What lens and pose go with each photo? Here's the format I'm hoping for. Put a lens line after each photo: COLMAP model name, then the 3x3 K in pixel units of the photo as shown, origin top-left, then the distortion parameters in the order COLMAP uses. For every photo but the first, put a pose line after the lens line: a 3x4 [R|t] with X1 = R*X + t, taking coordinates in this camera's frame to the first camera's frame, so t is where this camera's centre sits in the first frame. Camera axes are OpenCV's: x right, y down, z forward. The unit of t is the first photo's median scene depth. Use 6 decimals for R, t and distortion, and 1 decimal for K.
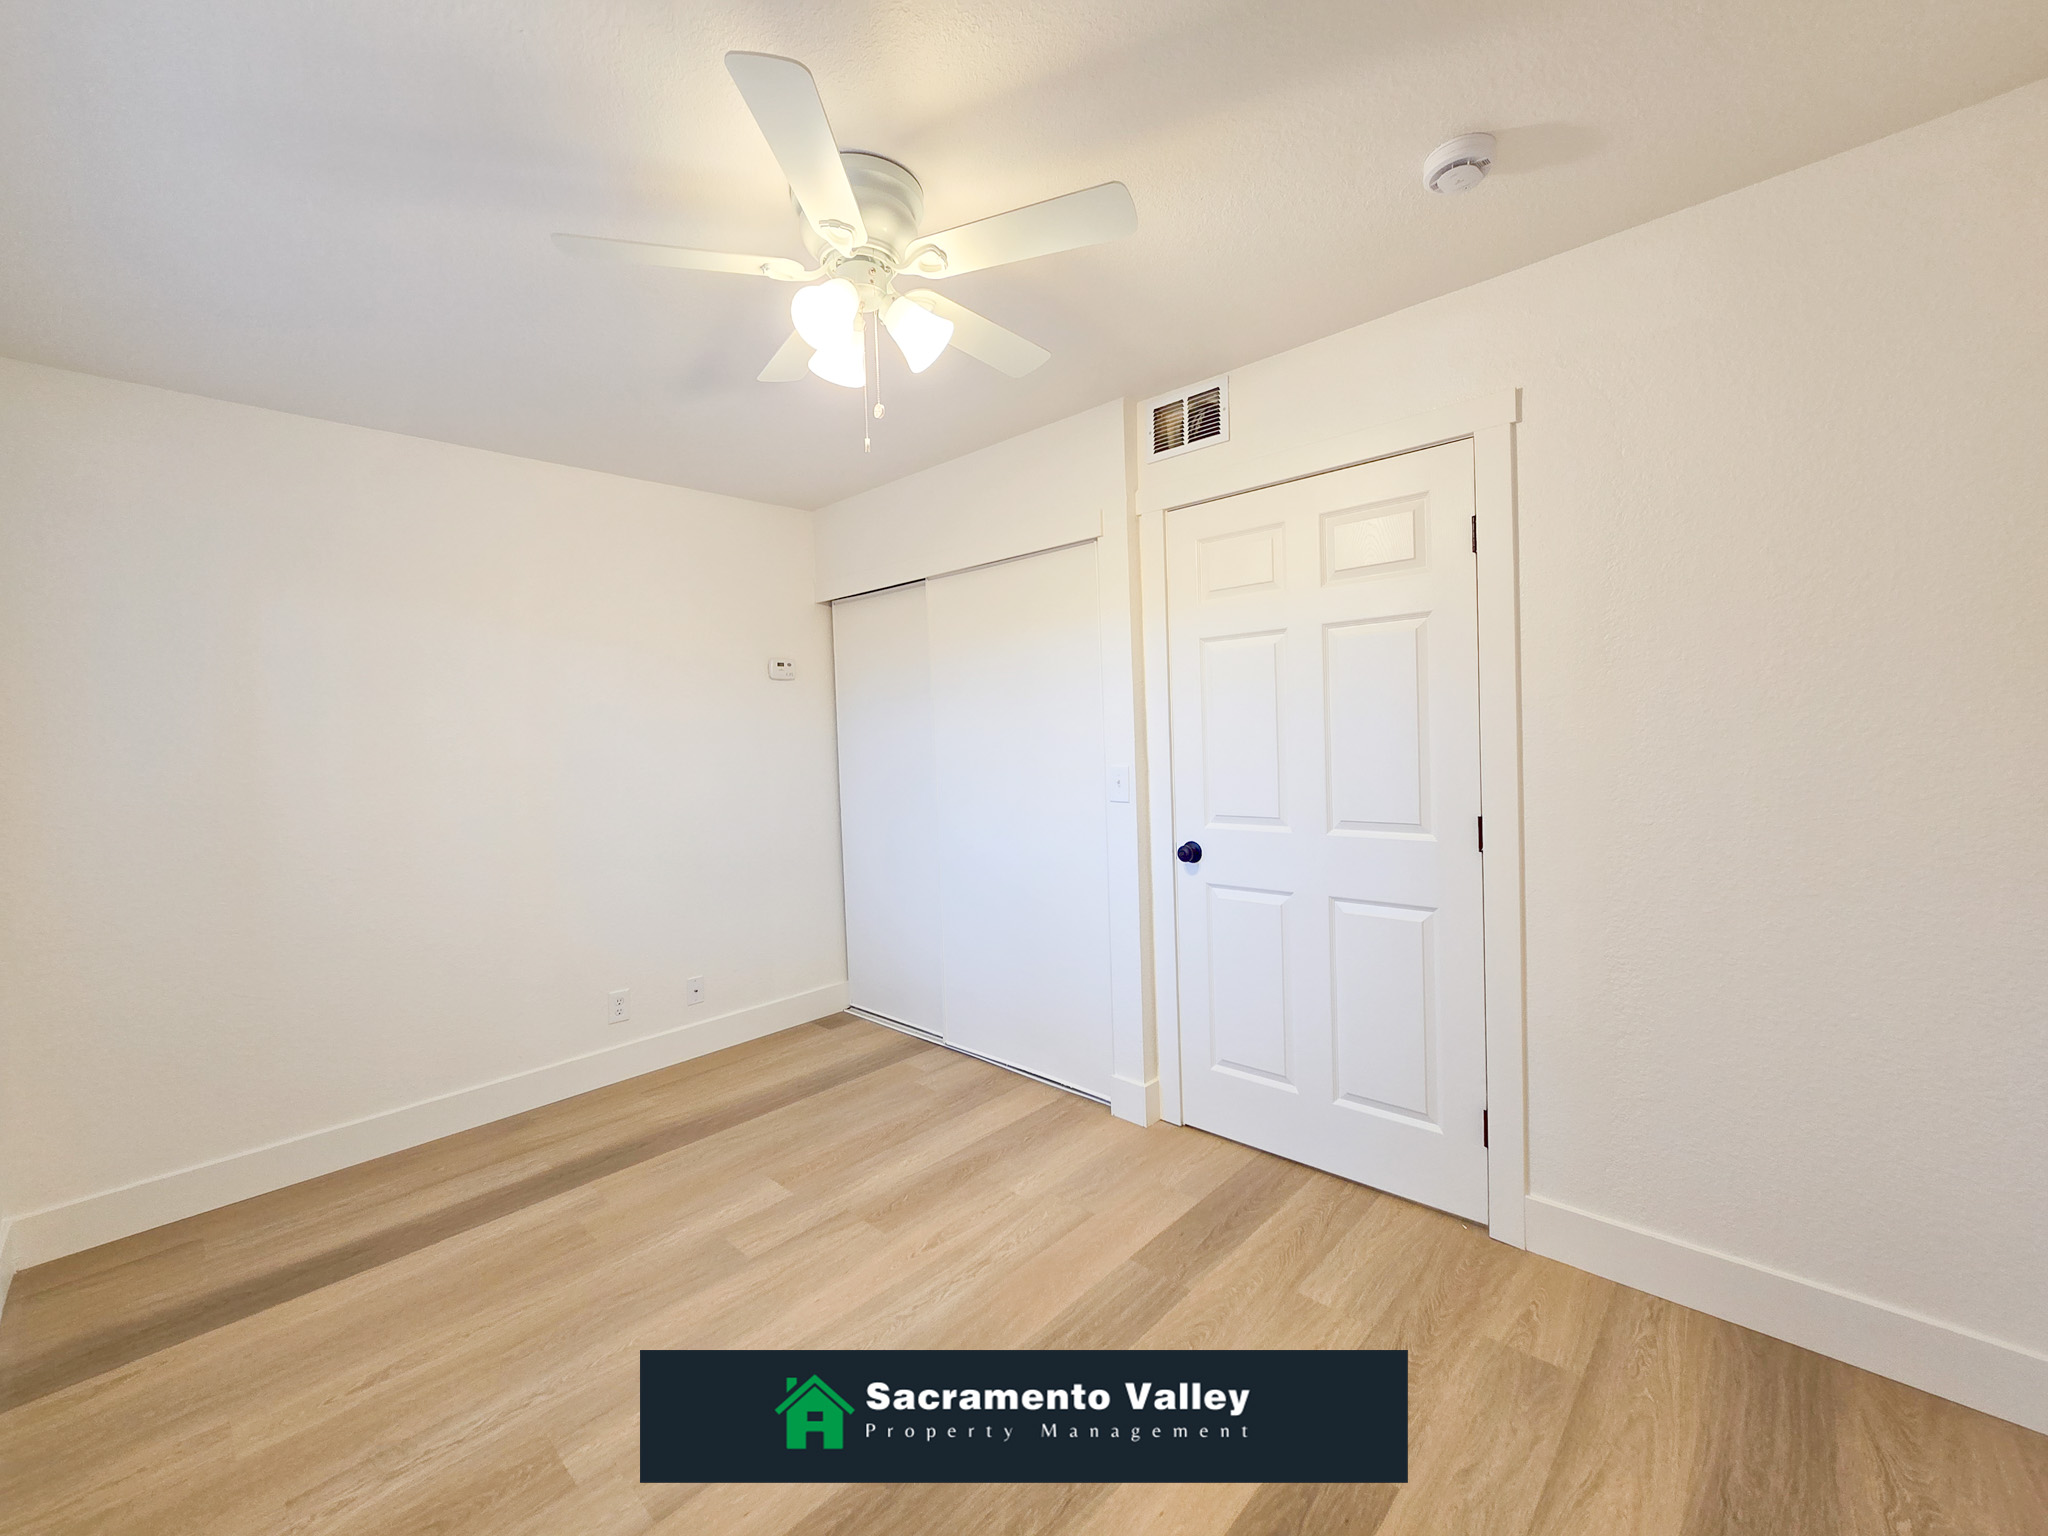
lens RADIAL K [[823.5, 0, 1003.8], [0, 823.5, 760.9], [0, 0, 1]] dist [-0.010114, 0.001483]
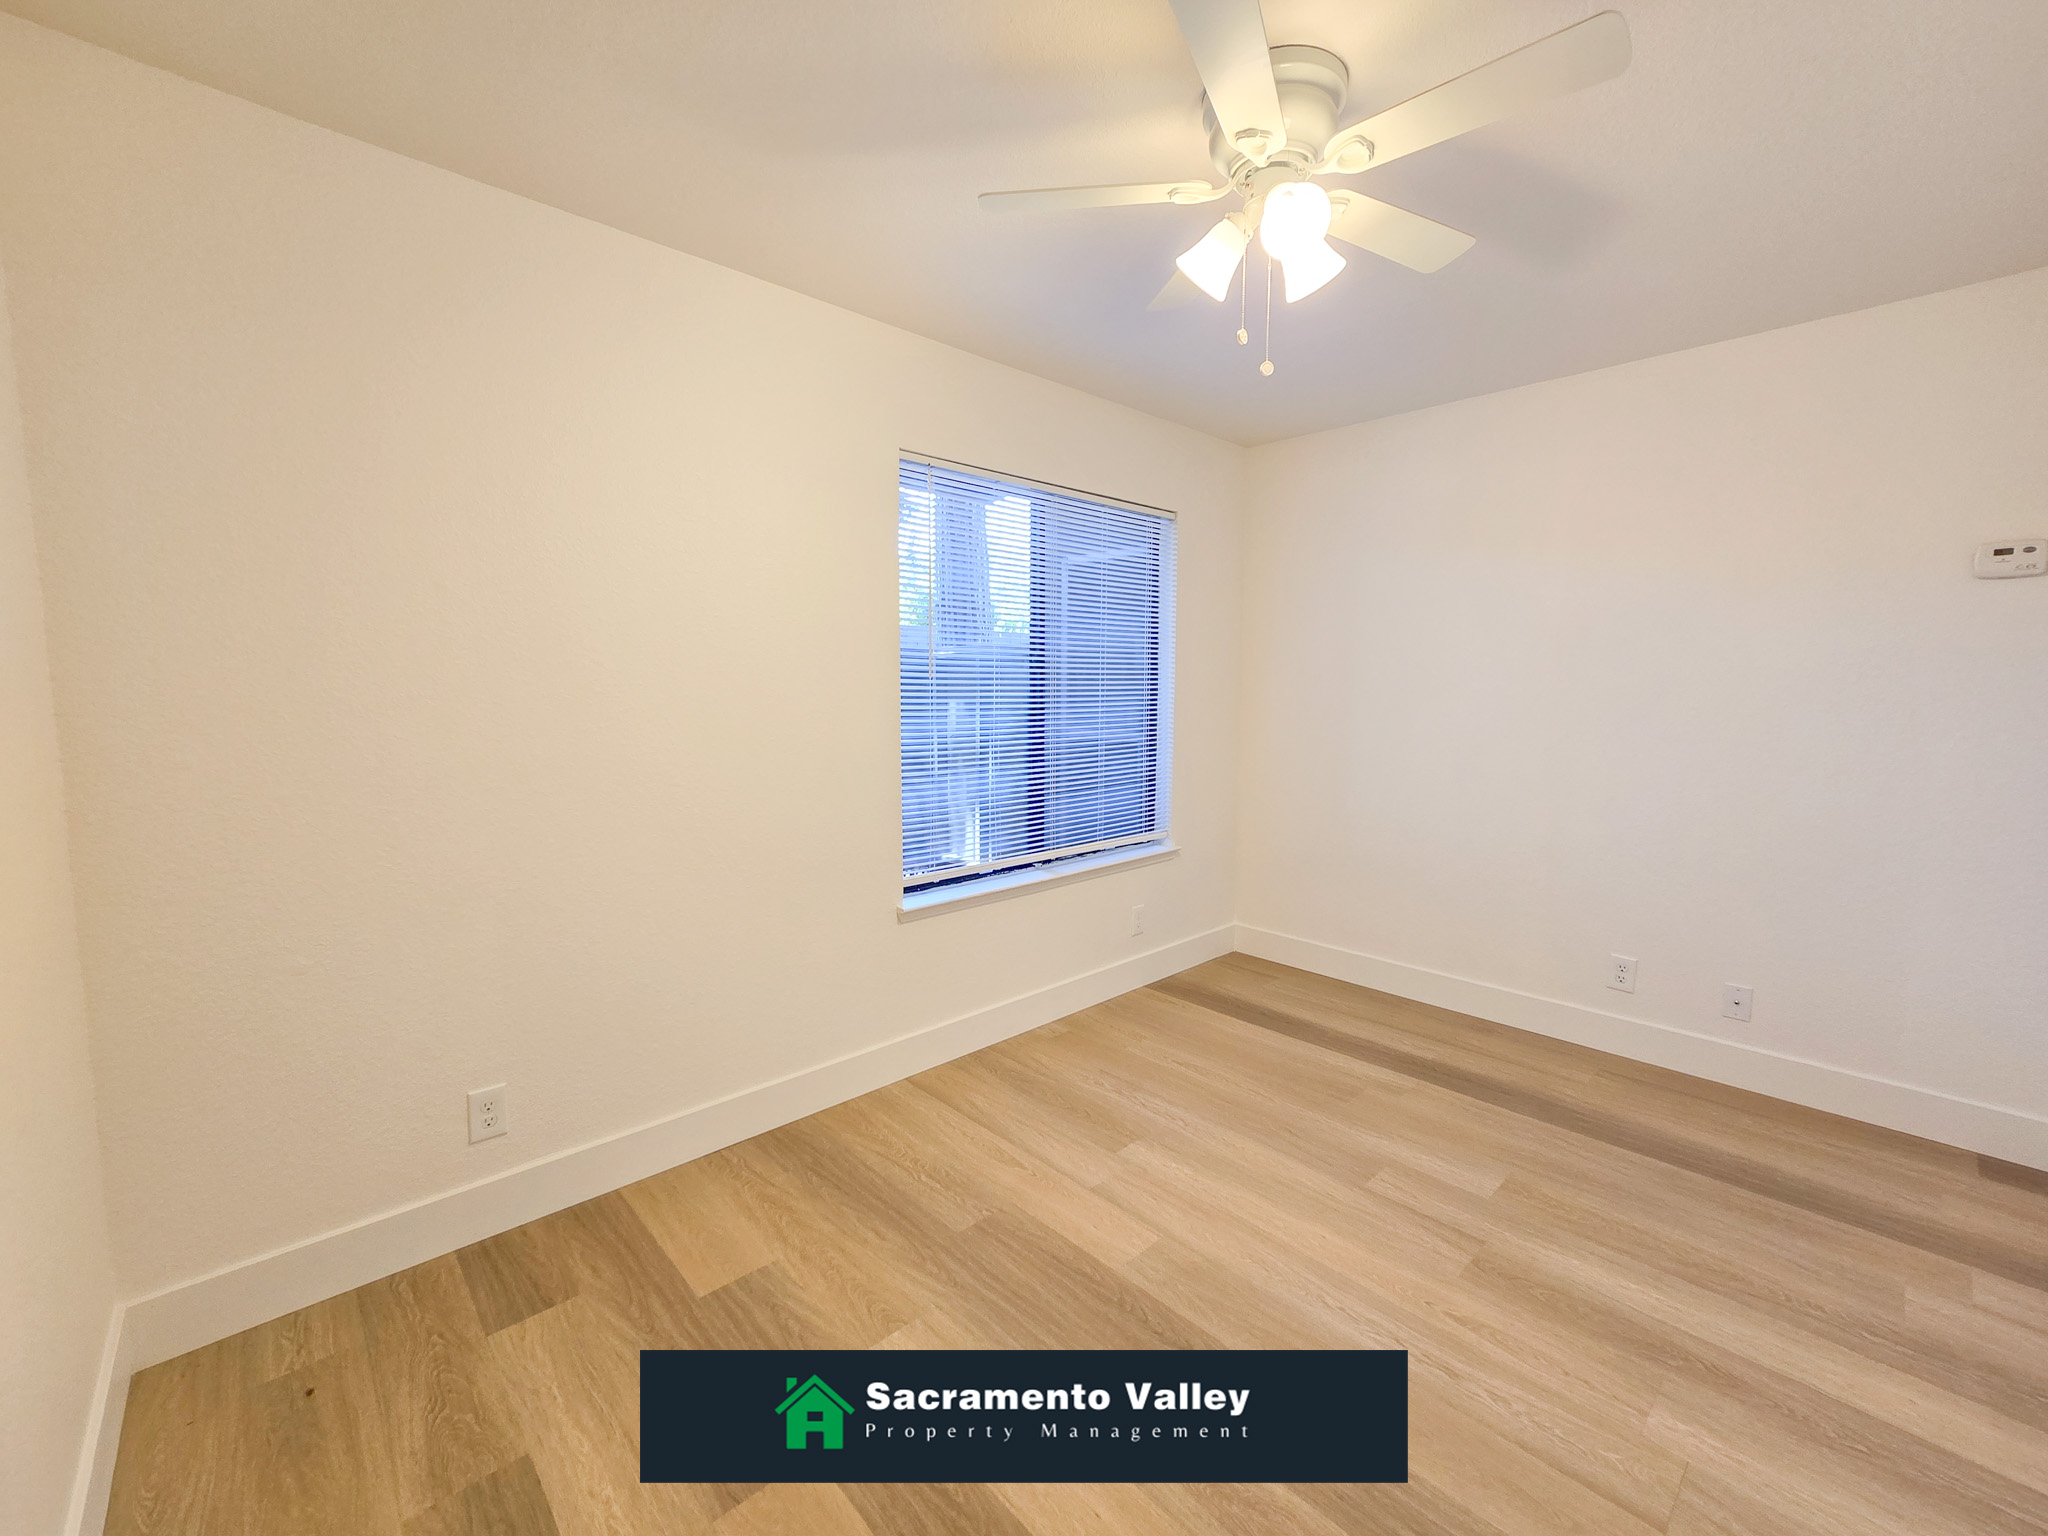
lens RADIAL K [[823.5, 0, 1013.4], [0, 823.5, 764.7], [0, 0, 1]] dist [-0.010114, 0.001483]
pose [[-0.043299, 0.136473, -0.989697, 0.553861], [-0.037400, 0.989710, 0.138111, -0.030951], [0.998362, 0.042995, -0.037749, 0.496480]]
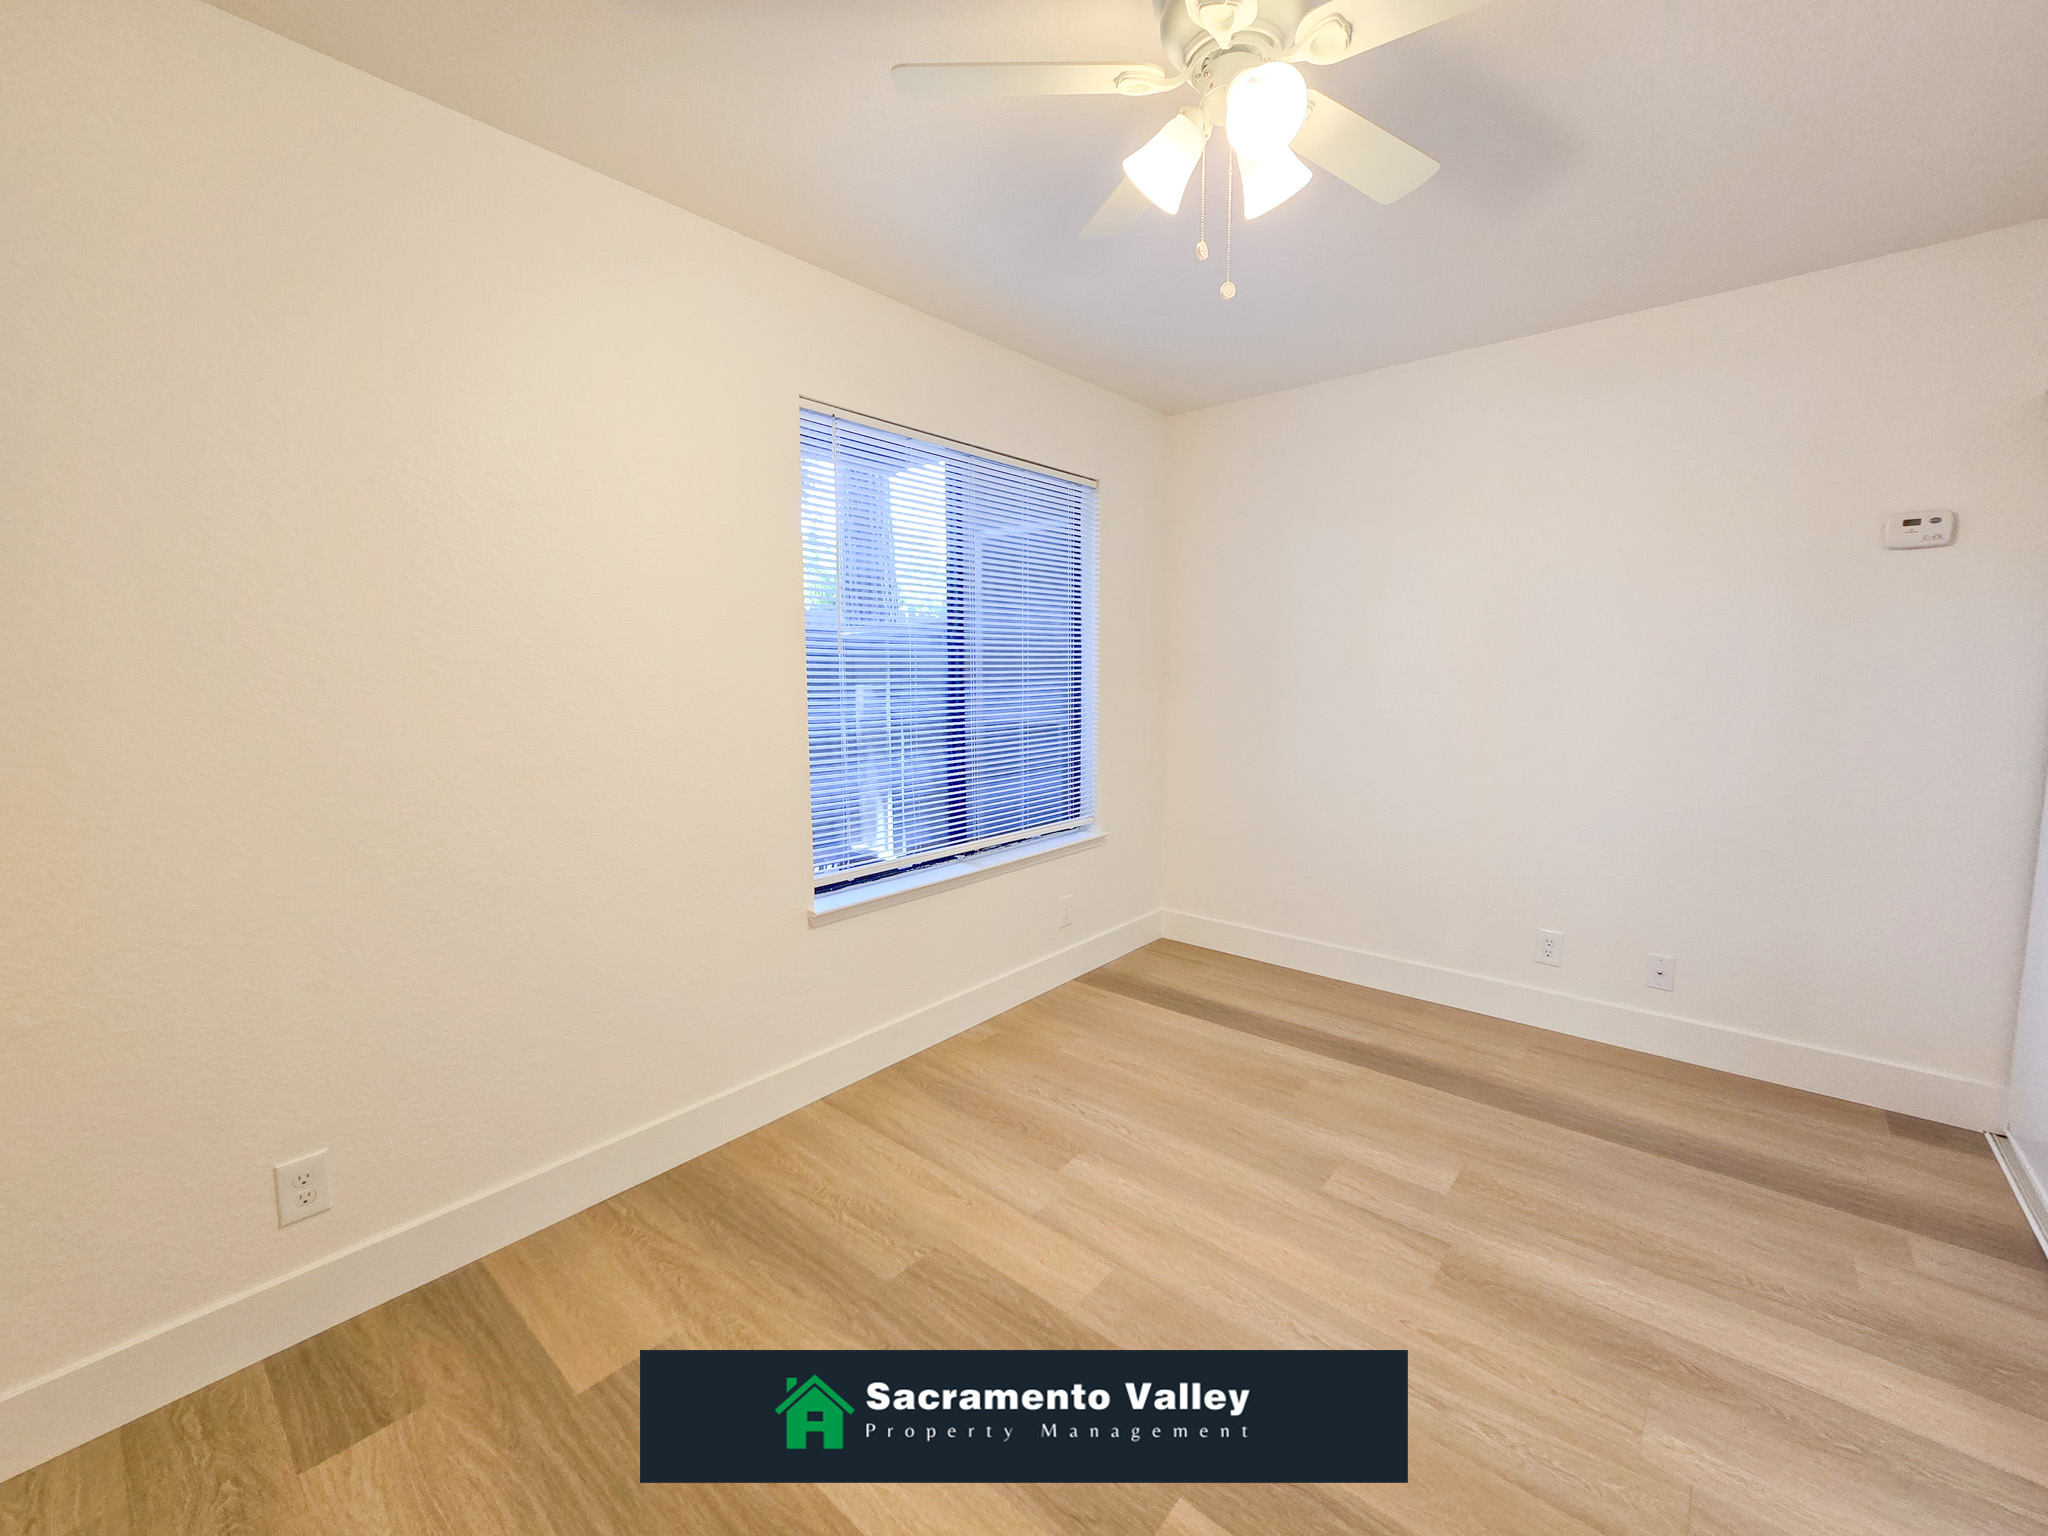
lens RADIAL K [[823.5, 0, 1008.1], [0, 823.5, 759.6], [0, 0, 1]] dist [-0.010114, 0.001483]
pose [[0.062419, 0.147505, -0.987090, 0.463467], [-0.033827, 0.988763, 0.145616, -0.015966], [0.997477, 0.024301, 0.066707, 0.477787]]
